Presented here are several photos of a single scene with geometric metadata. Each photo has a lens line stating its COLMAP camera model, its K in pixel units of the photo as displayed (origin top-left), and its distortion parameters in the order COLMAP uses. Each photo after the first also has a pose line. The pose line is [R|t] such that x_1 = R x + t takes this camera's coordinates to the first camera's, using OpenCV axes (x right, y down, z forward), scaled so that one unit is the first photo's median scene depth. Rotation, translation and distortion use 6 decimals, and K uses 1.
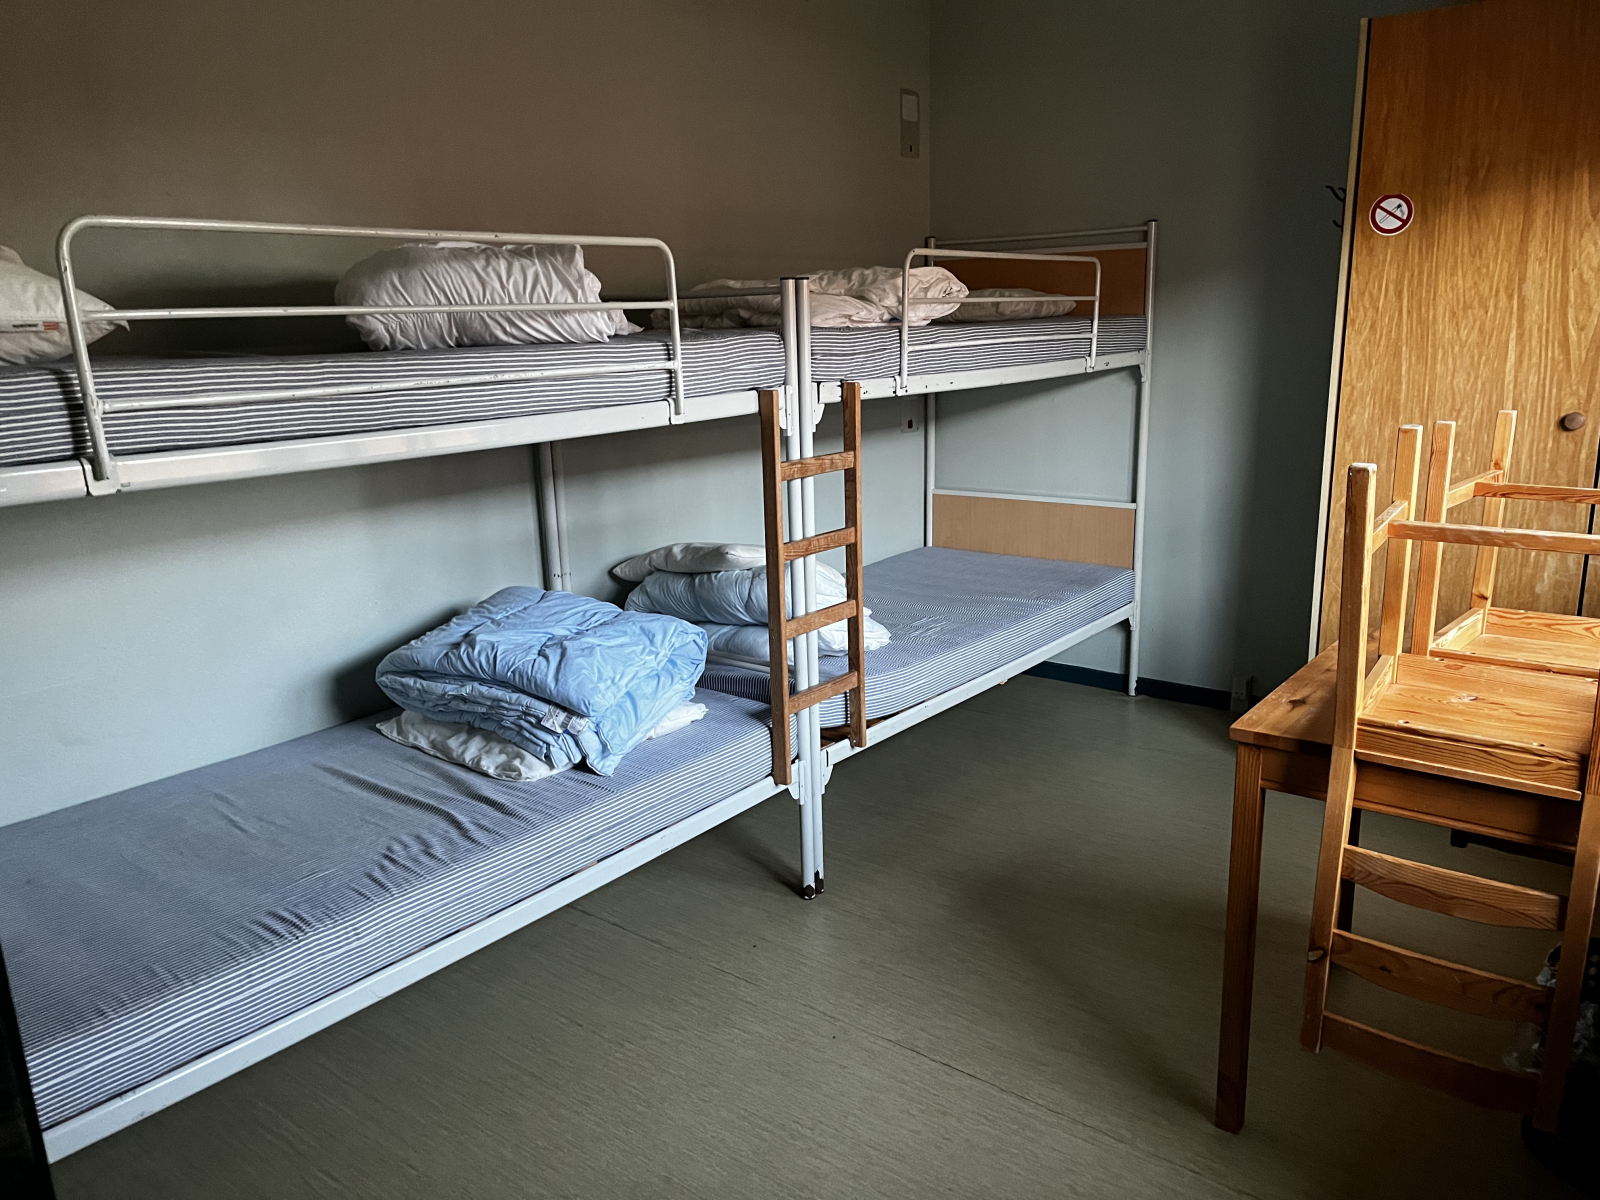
lens RADIAL K [[1186.6, 0, 825.8], [0, 1186.6, 603.2], [0, 0, 1]] dist [0.128141, -0.180855]
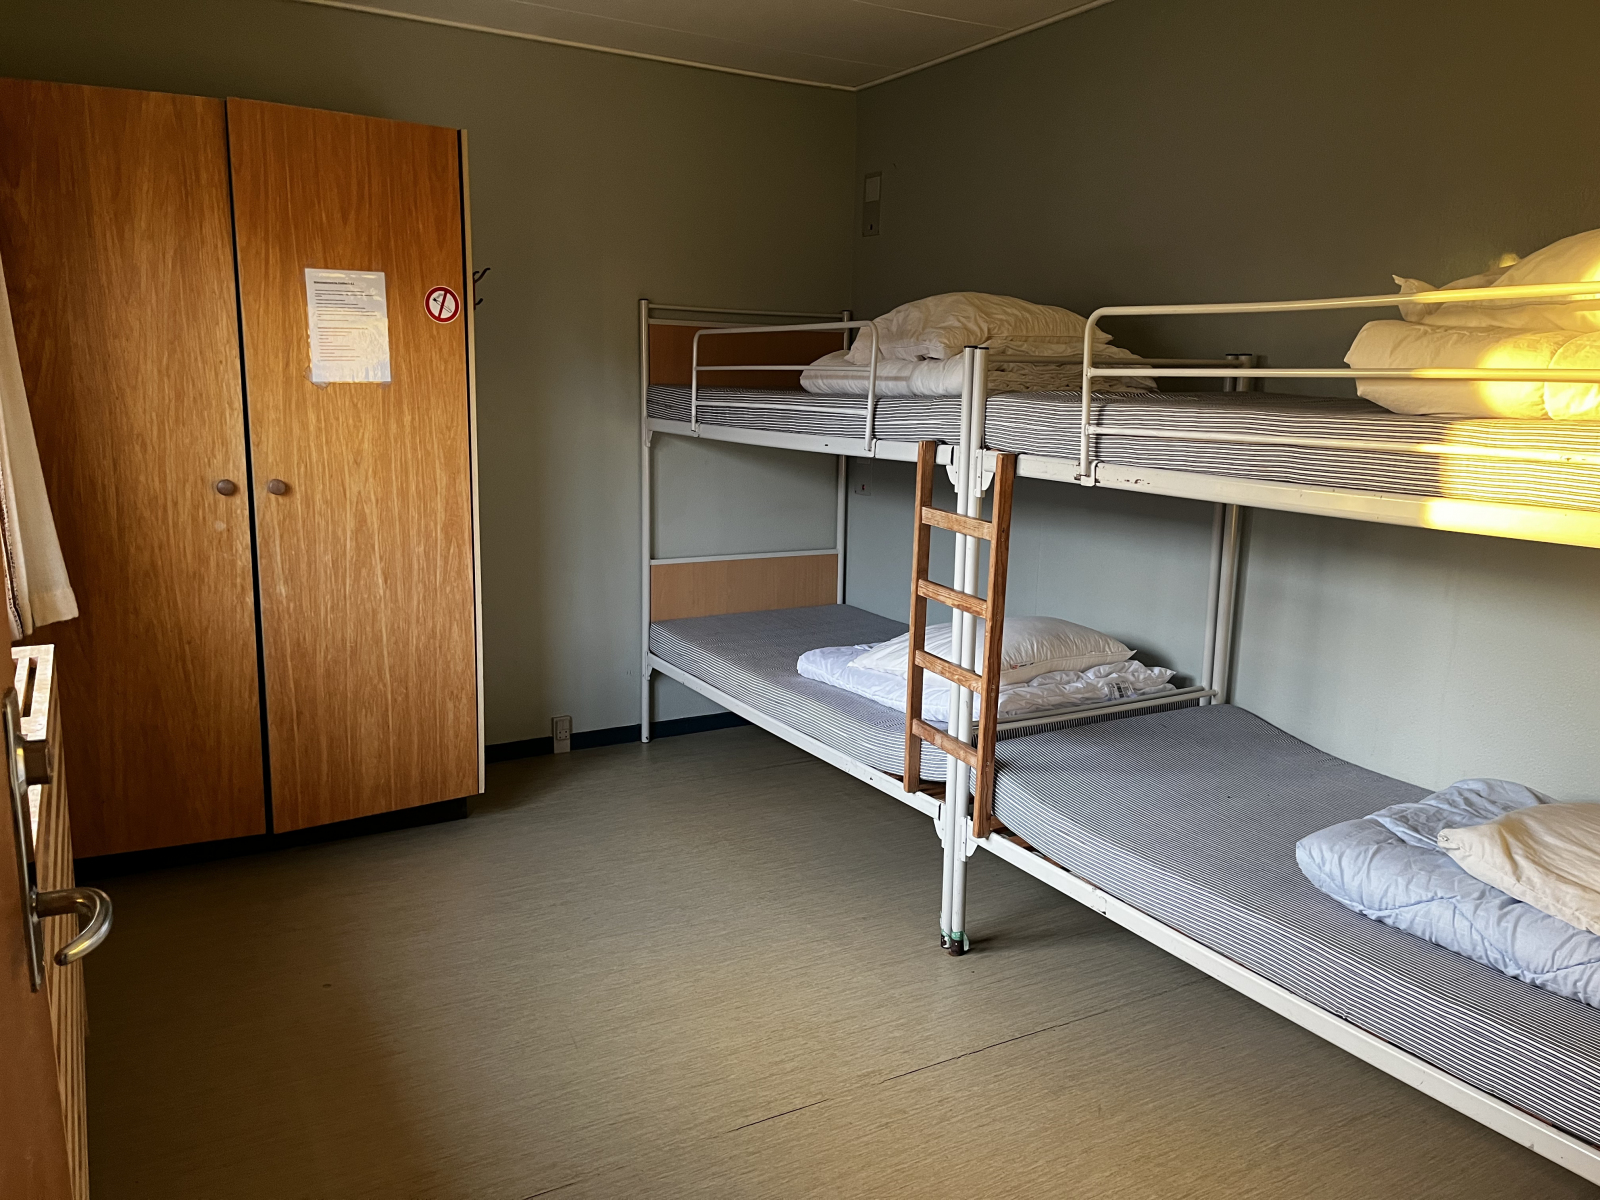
lens RADIAL K [[1194.3, 0, 794.1], [0, 1194.3, 608.1], [0, 0, 1]] dist [0.056455, -0.059768]
pose [[-0.398762, 0.193900, -0.896321, 0.996969], [-0.219124, 0.928934, 0.298440, -0.329888], [0.890491, 0.315412, -0.327936, 1.251139]]
